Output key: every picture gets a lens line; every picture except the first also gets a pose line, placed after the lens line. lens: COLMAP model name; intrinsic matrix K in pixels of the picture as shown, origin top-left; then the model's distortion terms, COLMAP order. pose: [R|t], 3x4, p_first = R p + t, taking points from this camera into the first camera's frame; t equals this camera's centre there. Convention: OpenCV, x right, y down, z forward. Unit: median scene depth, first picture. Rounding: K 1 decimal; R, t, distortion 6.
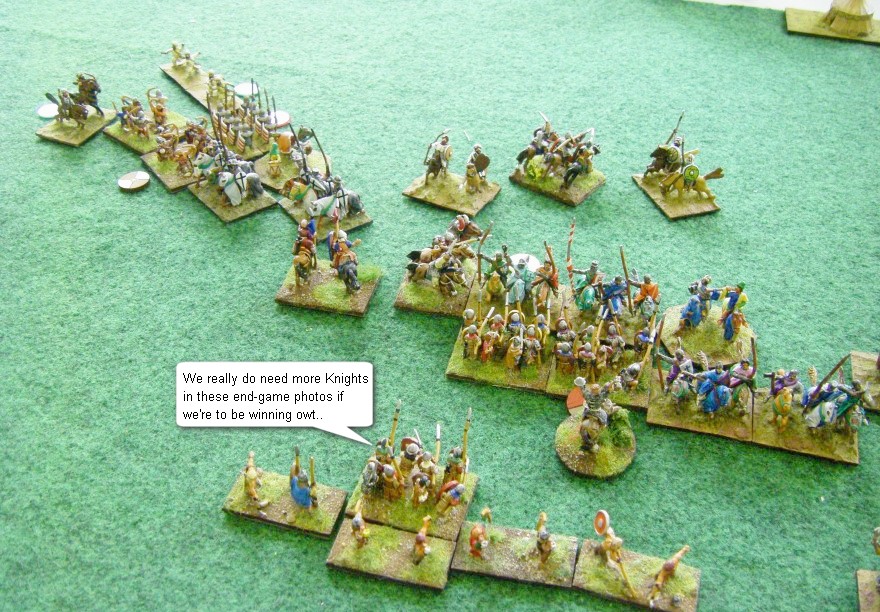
lens RADIAL K [[962.9, 0, 459.2], [0, 962.9, 286.0], [0, 0, 1]] dist [-0.132186, 0.000000]
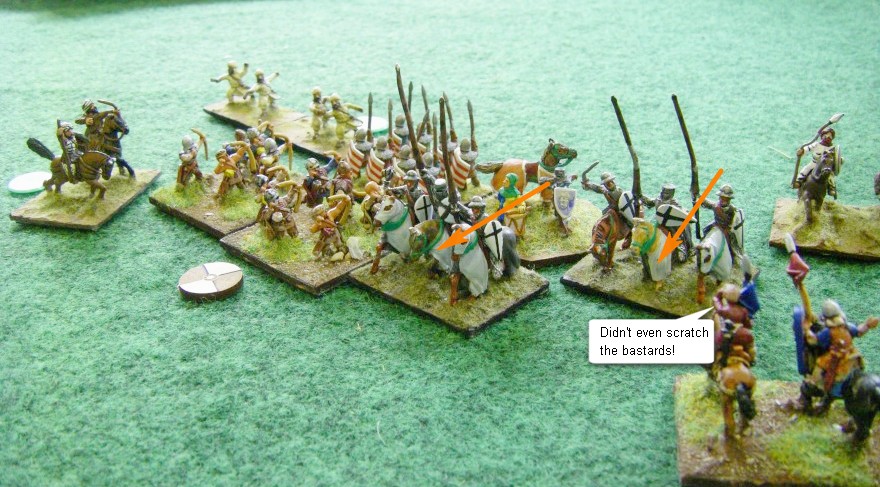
lens RADIAL K [[956.8, 0, 435.3], [0, 956.8, 206.4], [0, 0, 1]] dist [-0.137716, 0.000000]
pose [[0.990920, -0.103645, 0.085646, -0.261632], [0.120357, 0.967723, -0.221419, -0.021740], [-0.059932, 0.229717, 0.971410, 0.474215]]
